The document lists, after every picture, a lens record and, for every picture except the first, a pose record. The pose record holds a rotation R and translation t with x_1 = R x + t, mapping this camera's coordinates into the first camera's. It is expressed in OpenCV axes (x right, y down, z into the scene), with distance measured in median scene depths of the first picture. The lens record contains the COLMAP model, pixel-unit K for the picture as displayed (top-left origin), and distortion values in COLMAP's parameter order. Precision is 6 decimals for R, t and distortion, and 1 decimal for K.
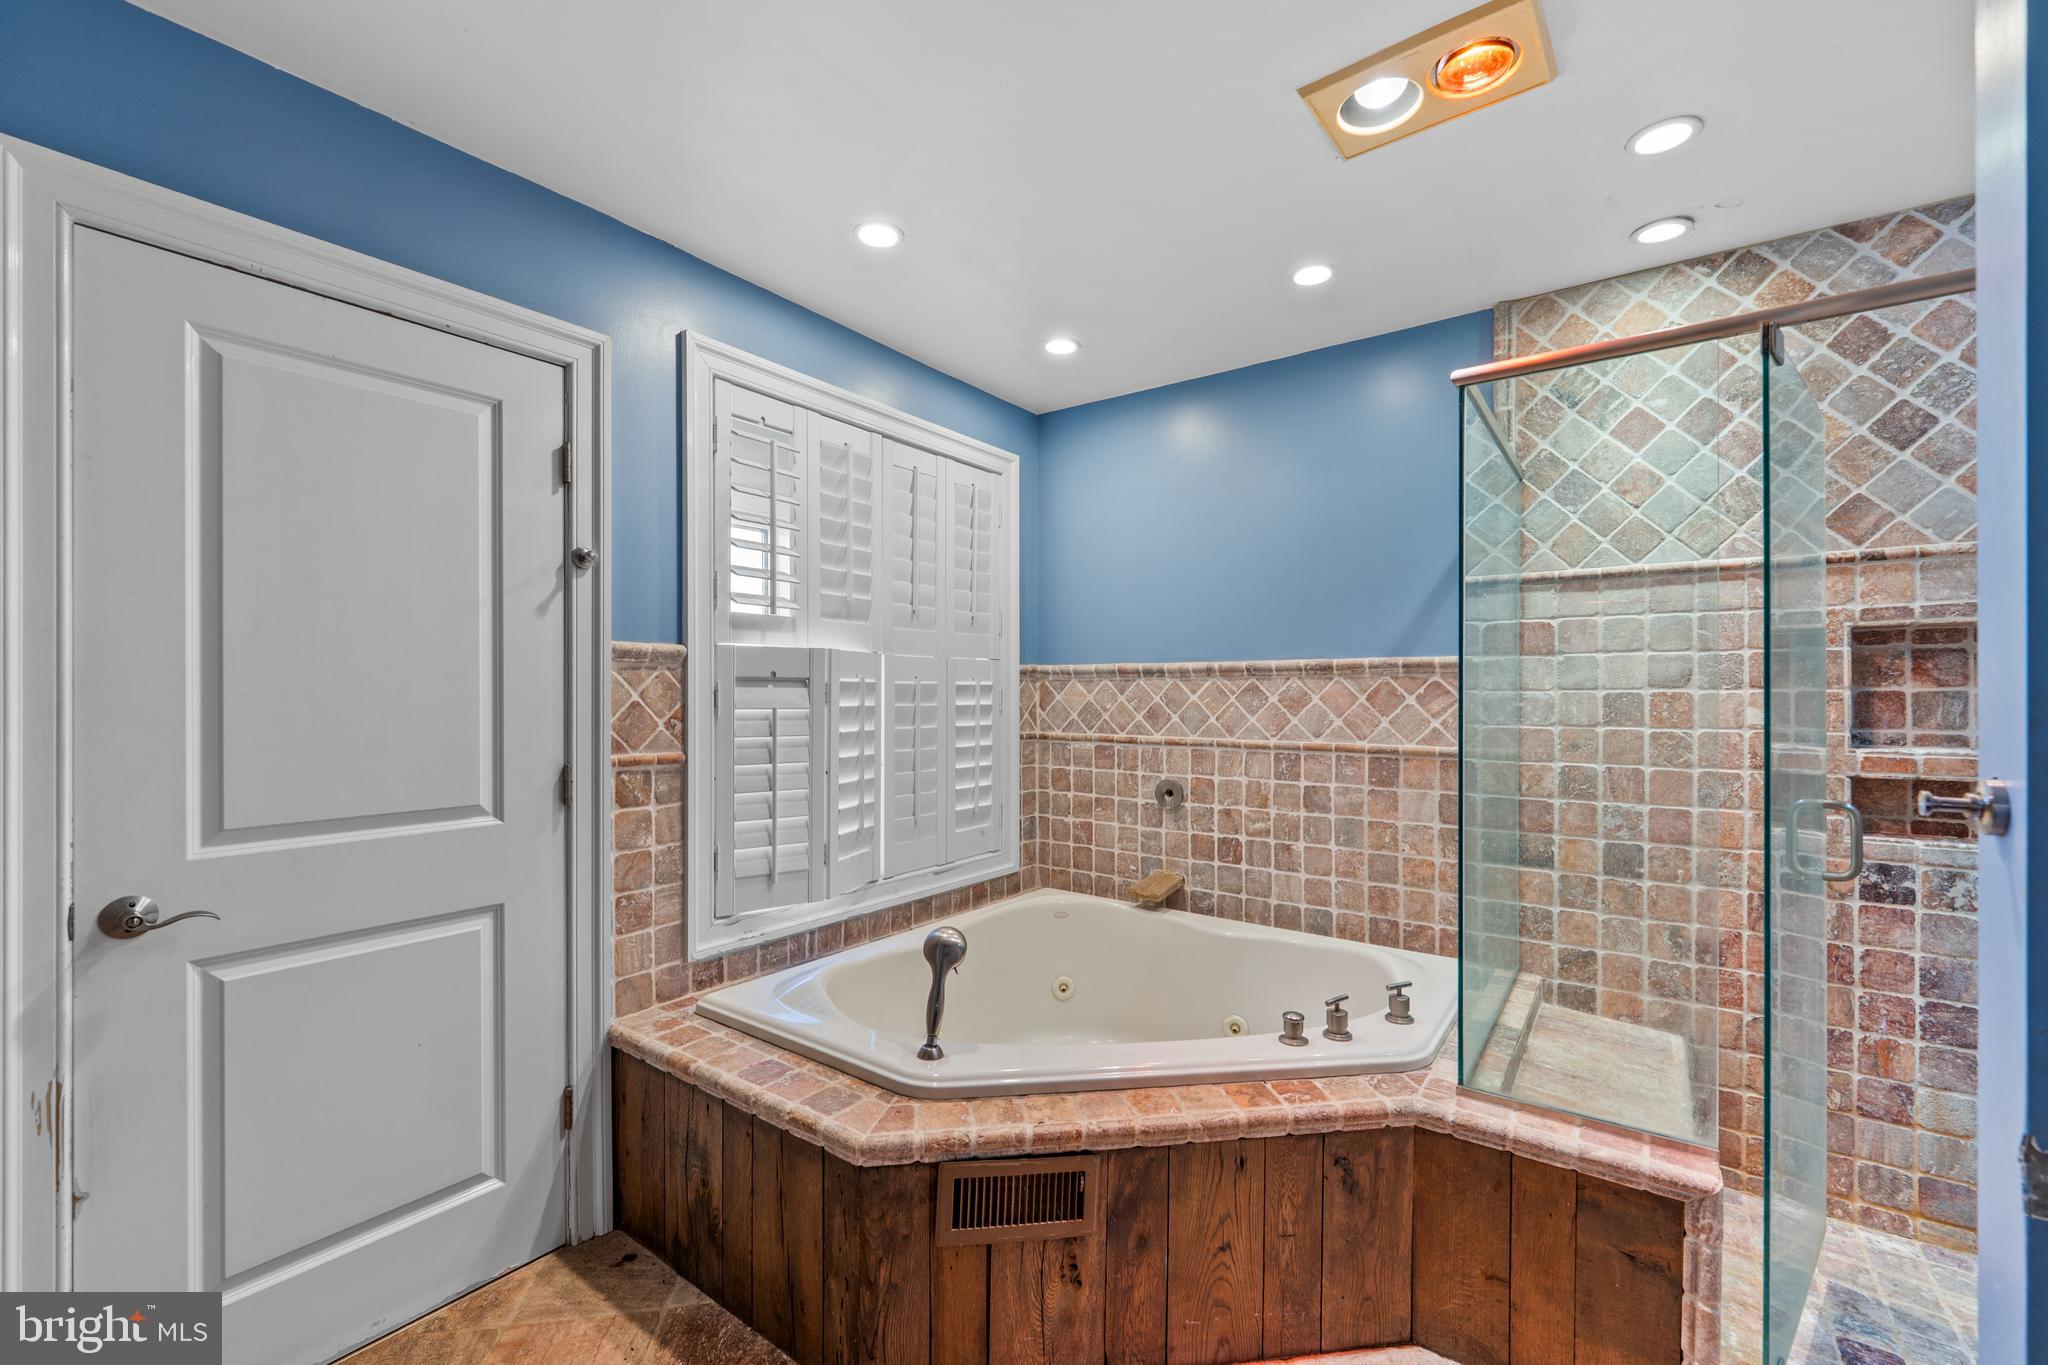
lens RADIAL K [[842.9, 0, 1020.8], [0, 842.9, 688.3], [0, 0, 1]] dist [-0.007029, -0.000177]
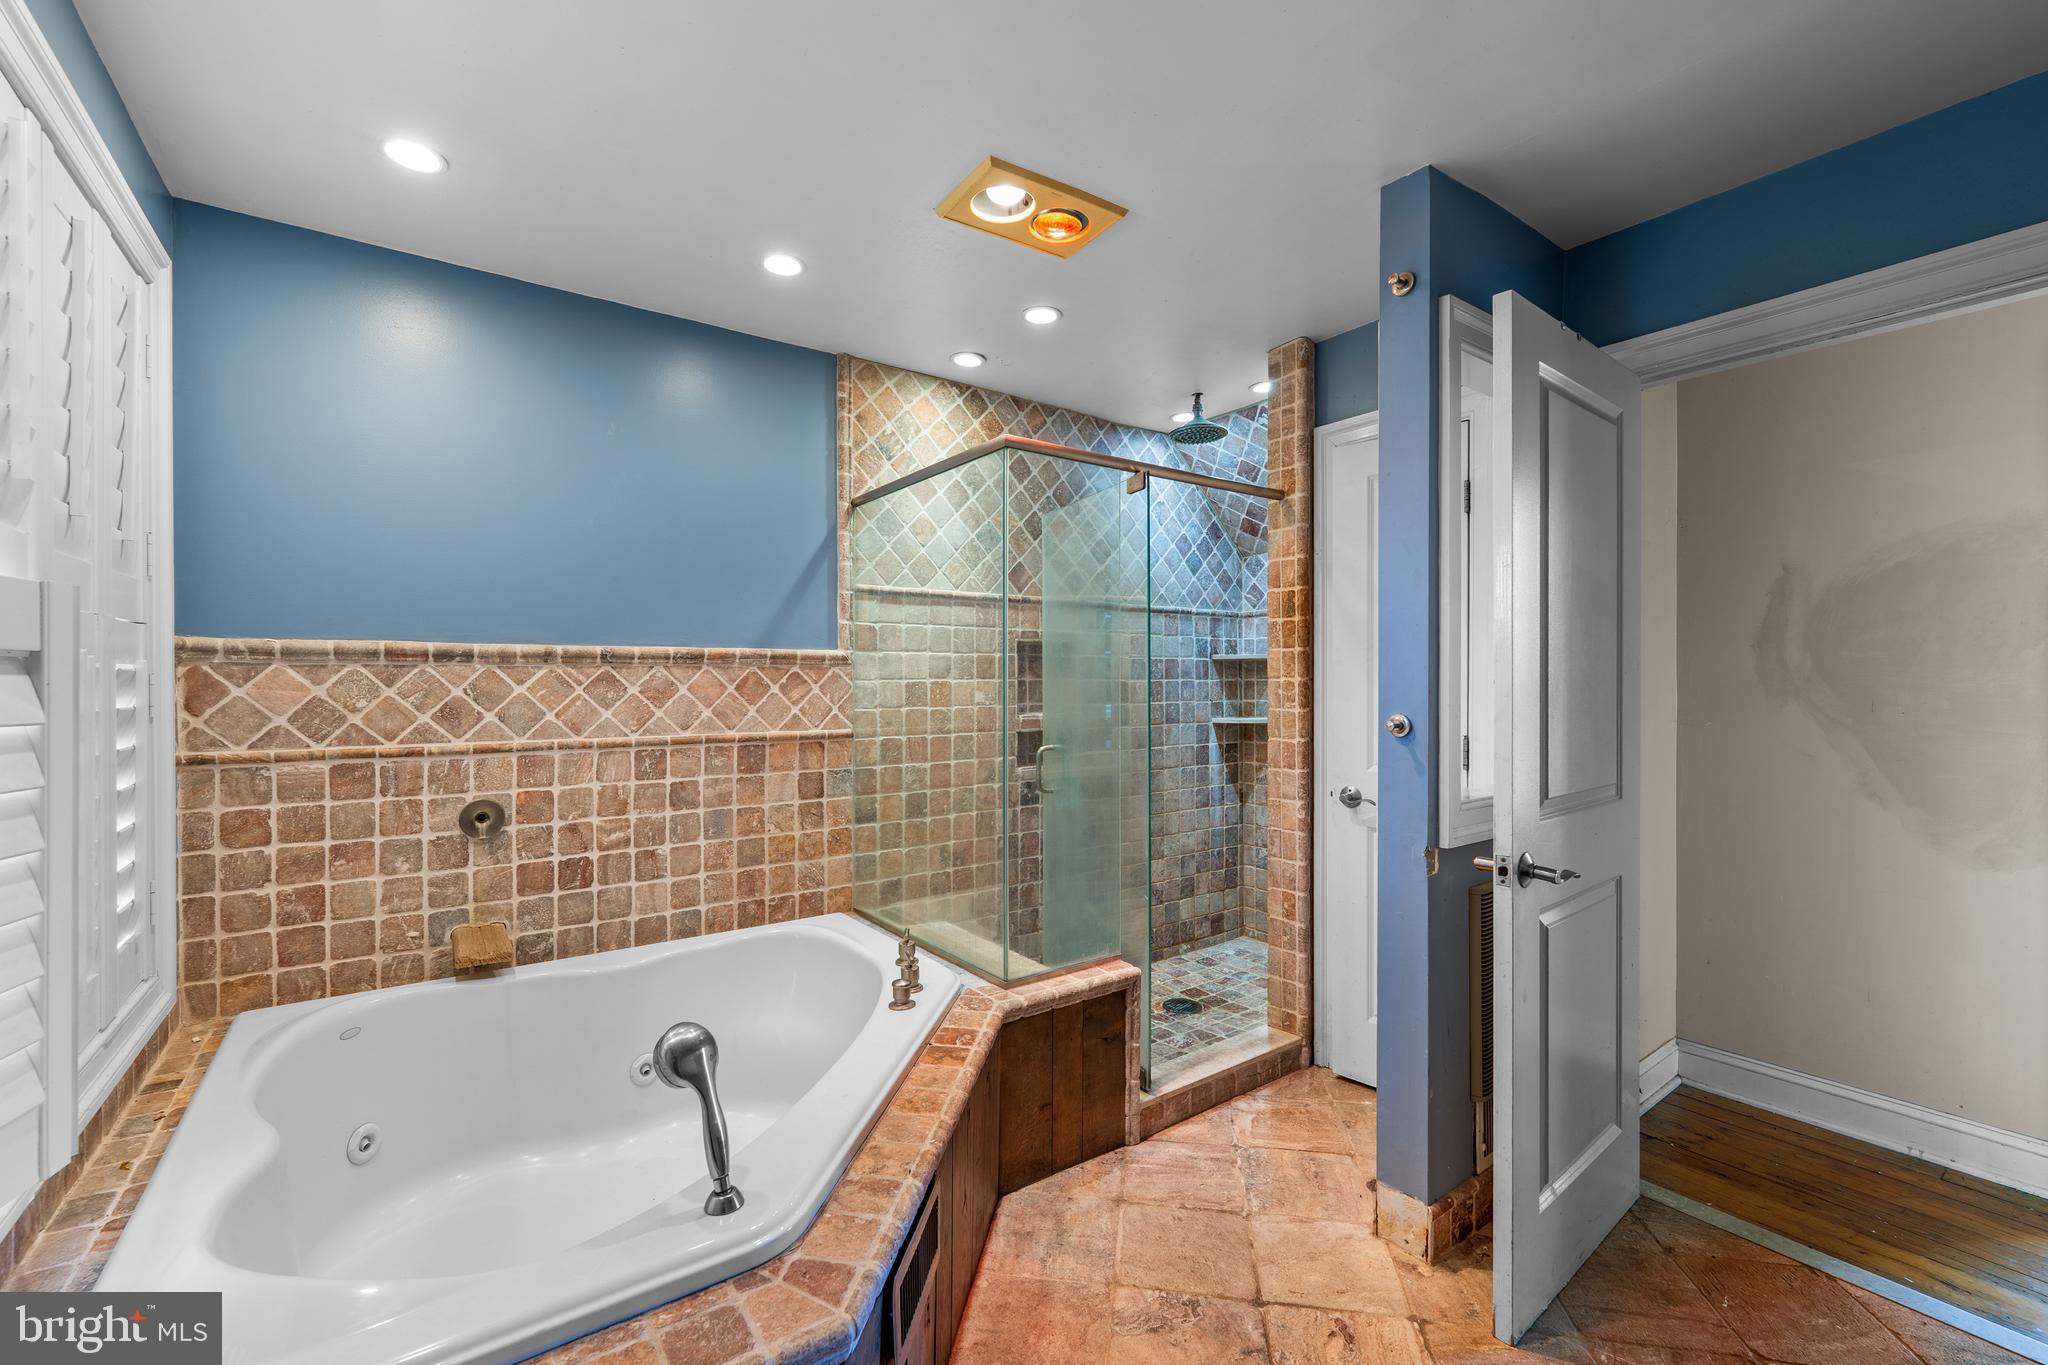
lens RADIAL K [[849.3, 0, 1024.0], [0, 849.3, 682.5], [0, 0, 1]] dist [-0.001559, -0.000405]
pose [[0.300323, -0.003975, 0.953829, -0.437484], [-0.002119, 0.999986, 0.004834, -0.000347], [-0.953835, -0.003473, 0.300310, 0.346509]]
